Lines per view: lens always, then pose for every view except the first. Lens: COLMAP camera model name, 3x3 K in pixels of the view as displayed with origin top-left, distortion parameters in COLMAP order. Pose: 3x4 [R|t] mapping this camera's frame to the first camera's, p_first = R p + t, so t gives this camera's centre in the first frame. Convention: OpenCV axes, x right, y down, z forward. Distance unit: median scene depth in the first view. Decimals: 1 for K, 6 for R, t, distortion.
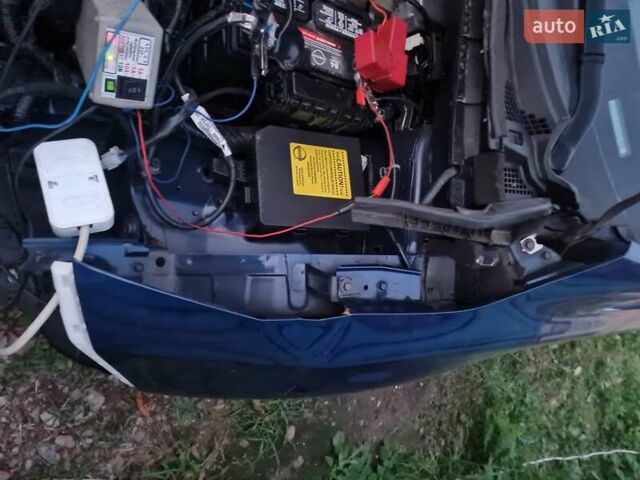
lens RADIAL K [[488.5, 0, 320.4], [0, 488.5, 240.2], [0, 0, 1]] dist [0.003058, -0.000144]
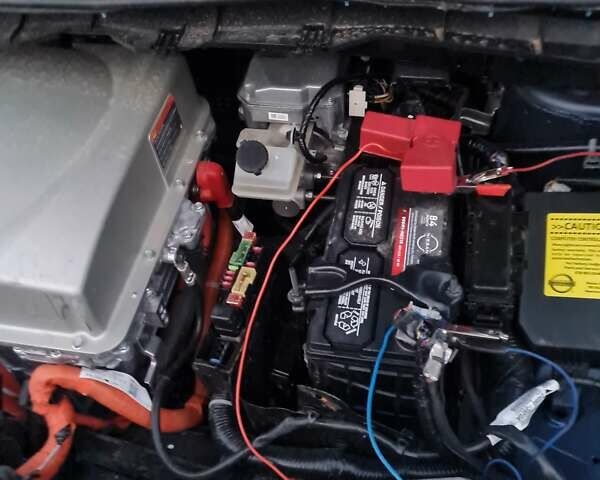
lens RADIAL K [[607.6, 0, 299.8], [0, 607.6, 242.1], [0, 0, 1]] dist [0.016547, 0.000000]
pose [[0.089668, -0.993160, -0.074790, 0.048406], [0.987335, 0.098507, -0.124364, -0.451249], [0.130880, -0.062691, 0.989414, 0.092146]]
